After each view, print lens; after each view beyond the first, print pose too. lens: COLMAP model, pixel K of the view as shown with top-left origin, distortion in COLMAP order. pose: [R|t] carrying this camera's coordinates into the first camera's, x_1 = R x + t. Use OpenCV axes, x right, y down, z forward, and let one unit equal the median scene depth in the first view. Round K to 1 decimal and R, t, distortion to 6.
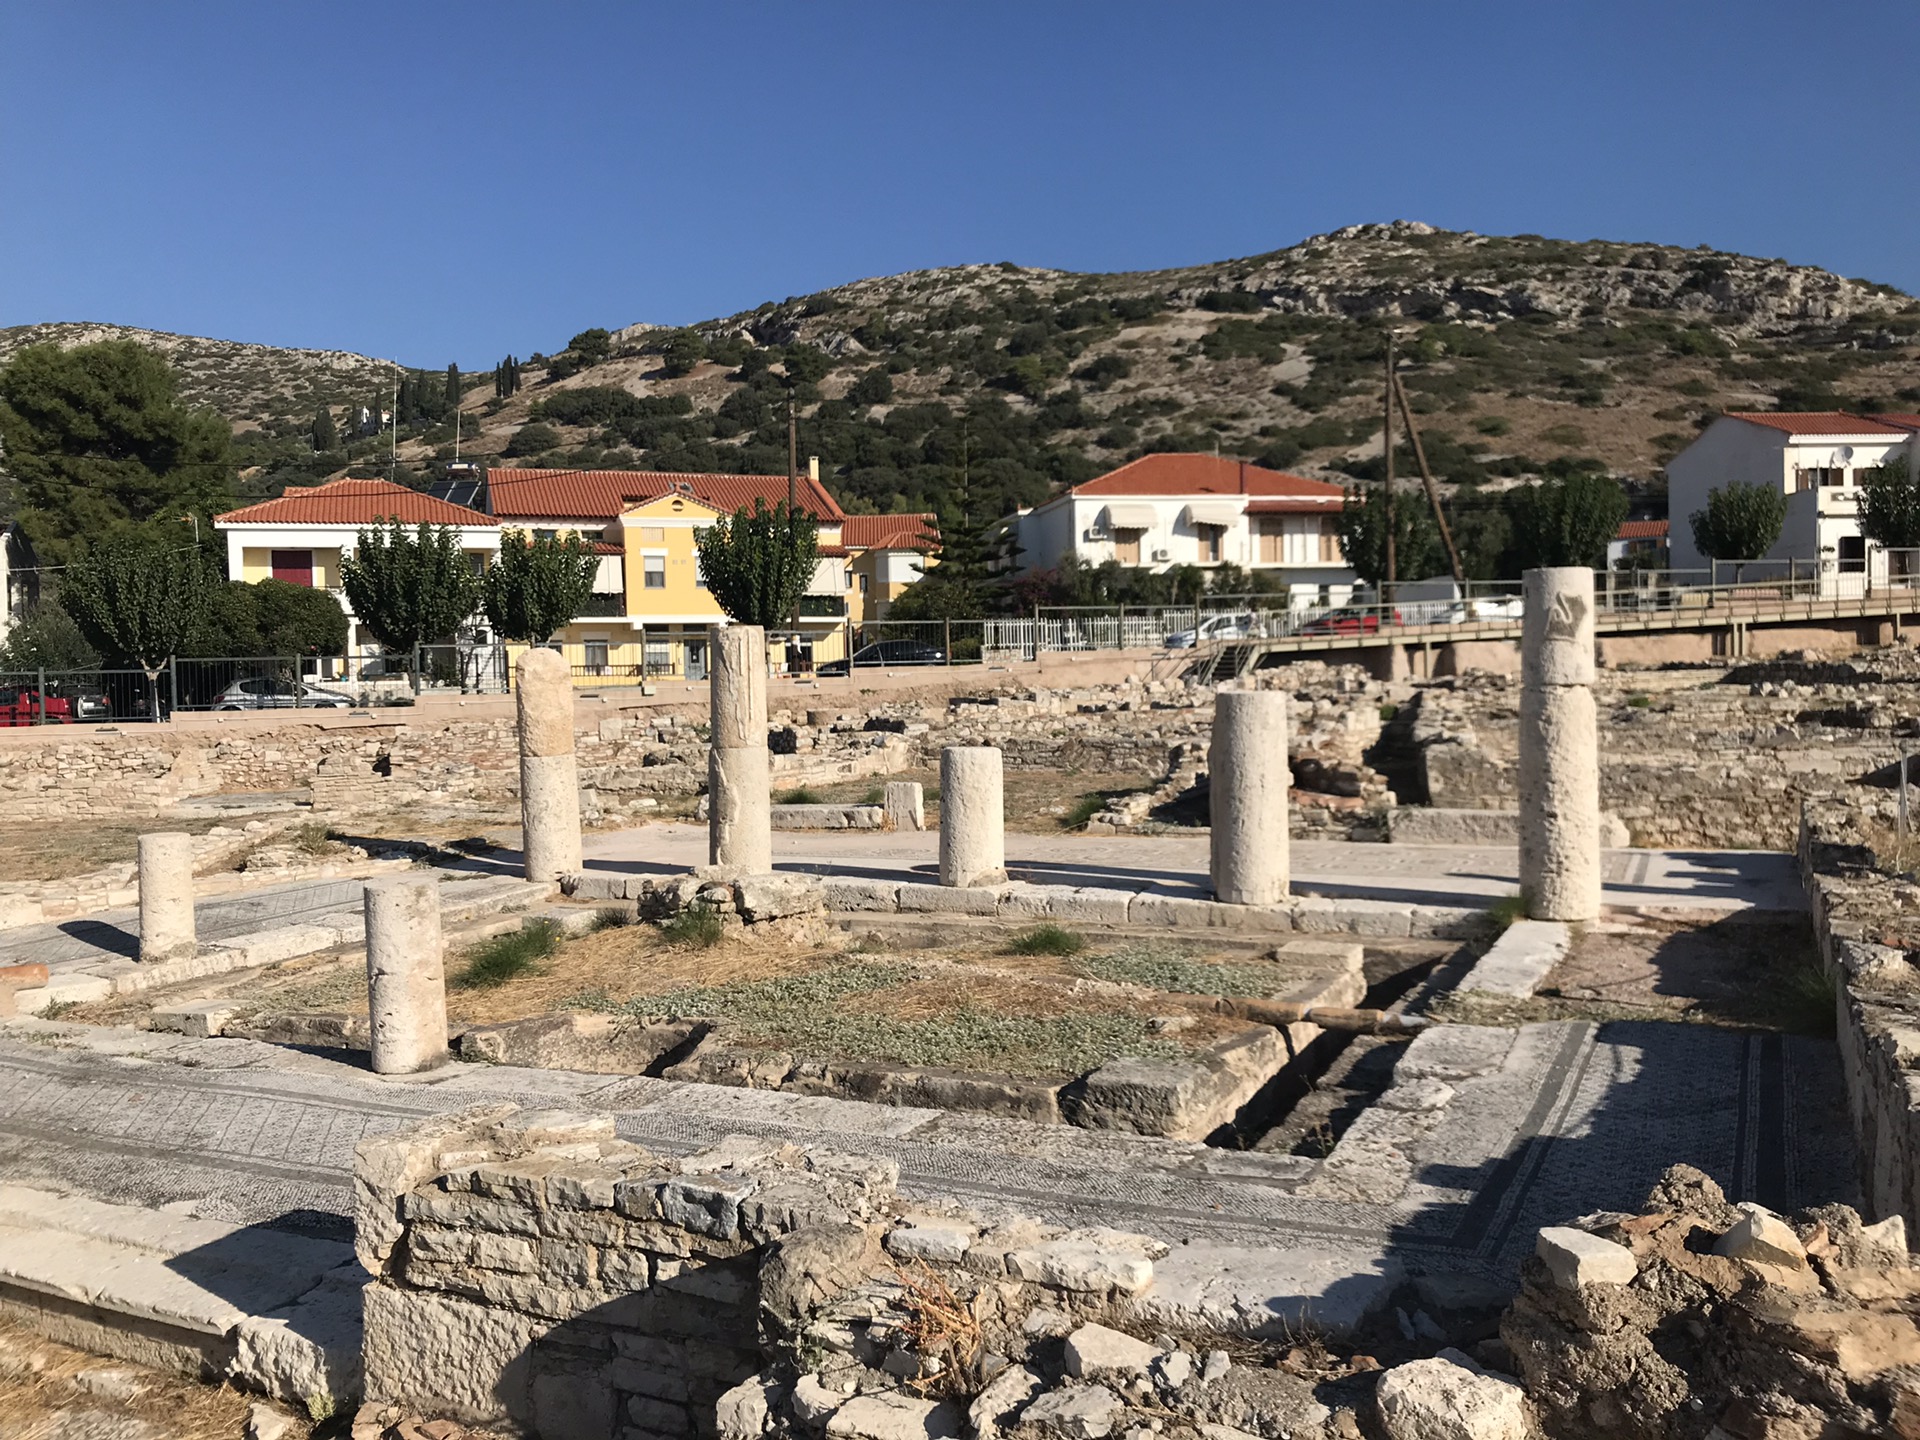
lens RADIAL K [[1577.8, 0, 960.0], [0, 1577.8, 720.0], [0, 0, 1]] dist [-0.003584, -0.004287]
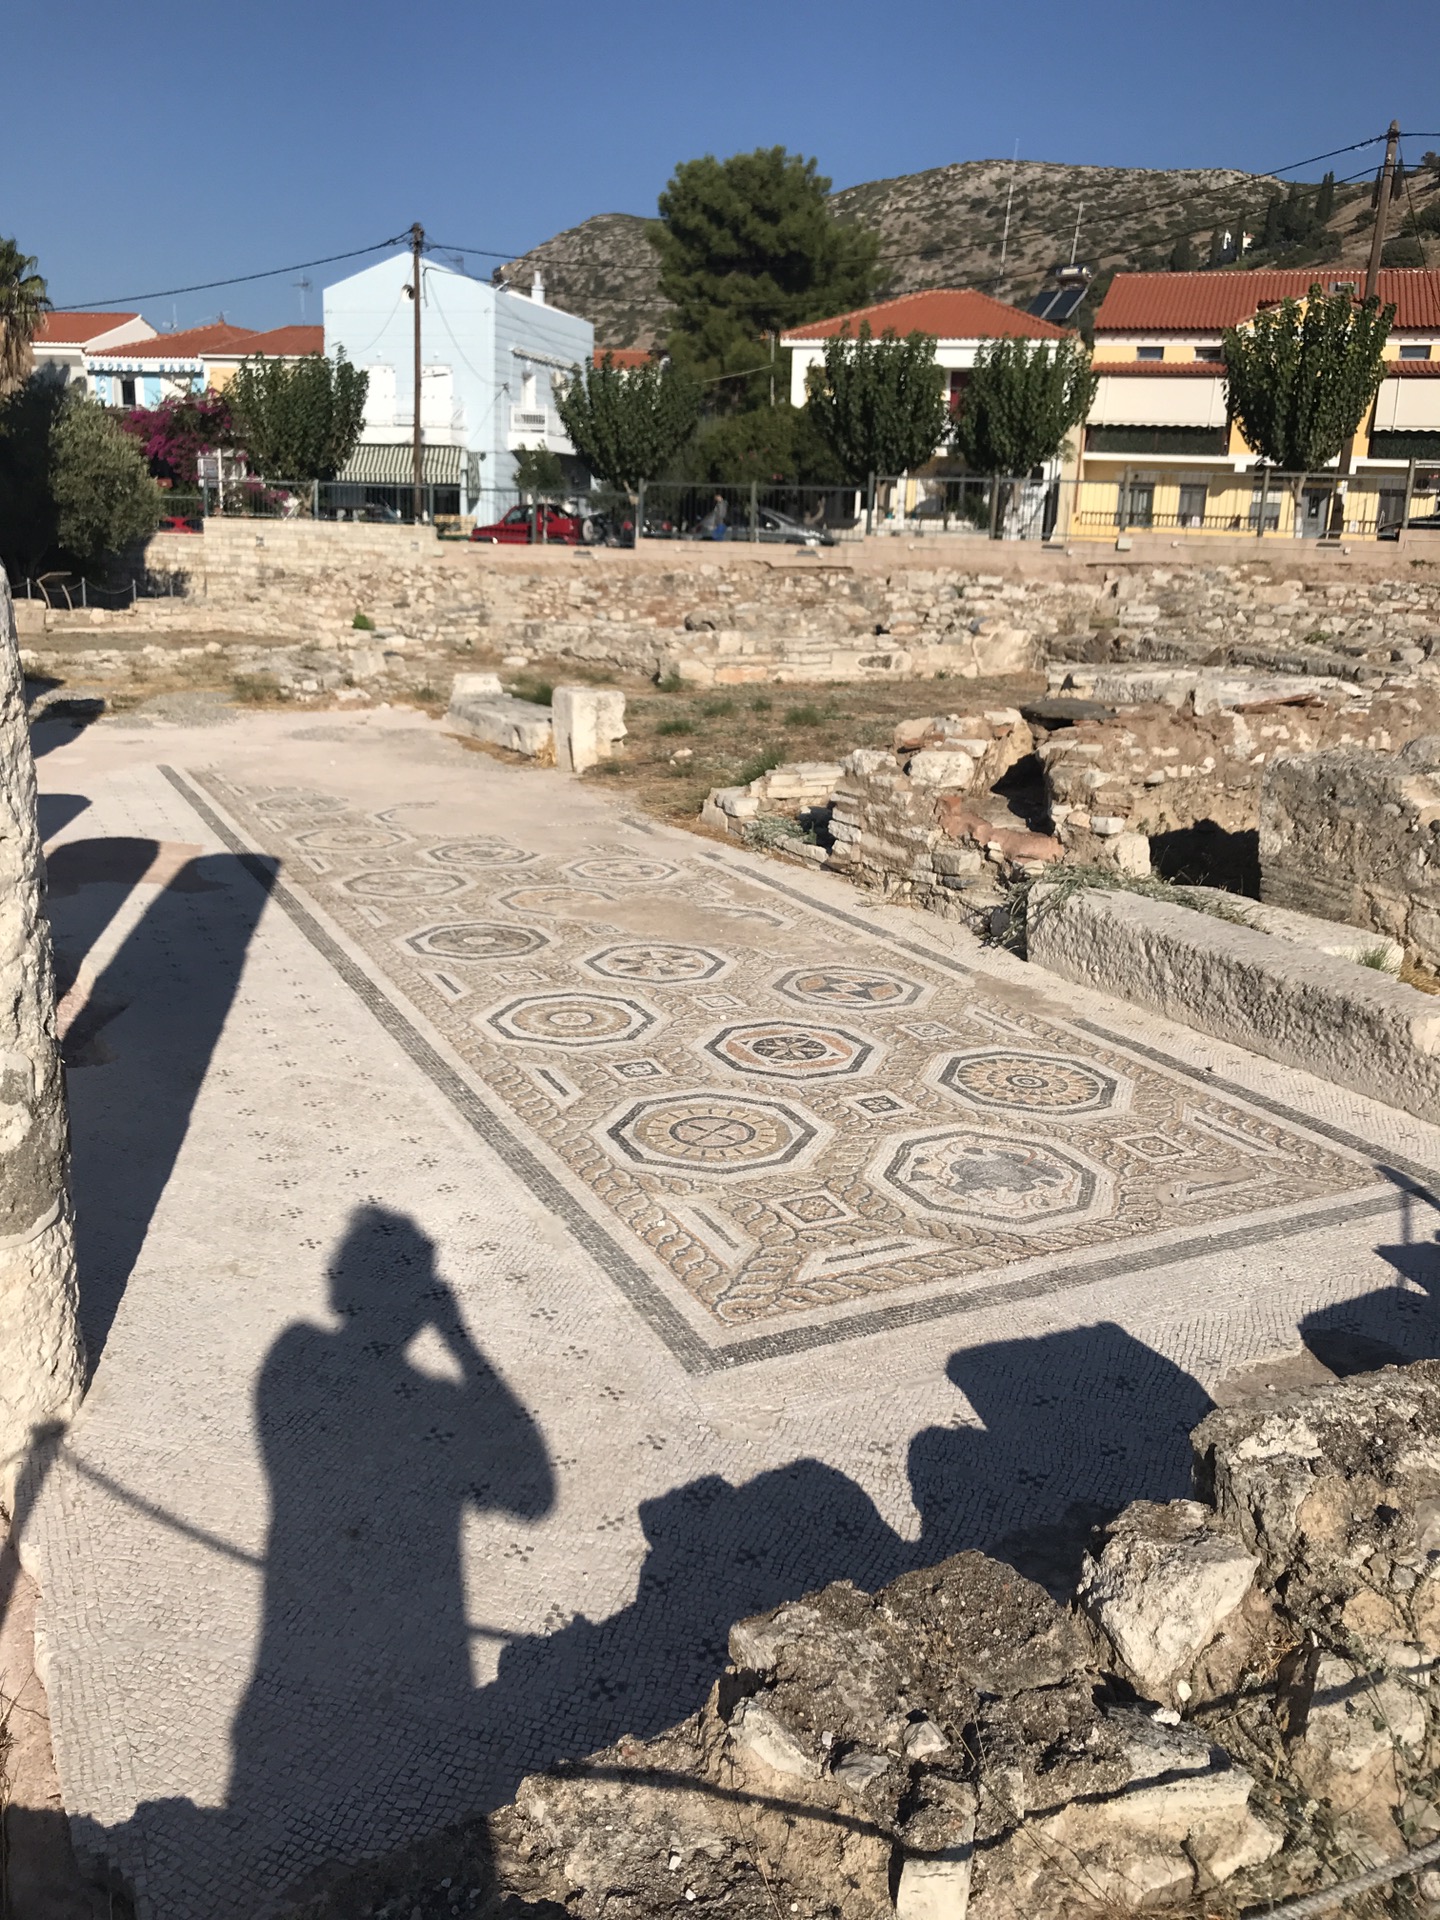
lens RADIAL K [[1577.8, 0, 720.0], [0, 1577.8, 960.0], [0, 0, 1]] dist [-0.003584, -0.004287]
pose [[0.815957, 0.200753, -0.542137, 0.097669], [-0.065833, 0.963936, 0.257863, -0.006013], [0.574352, -0.174715, 0.799747, 0.136553]]
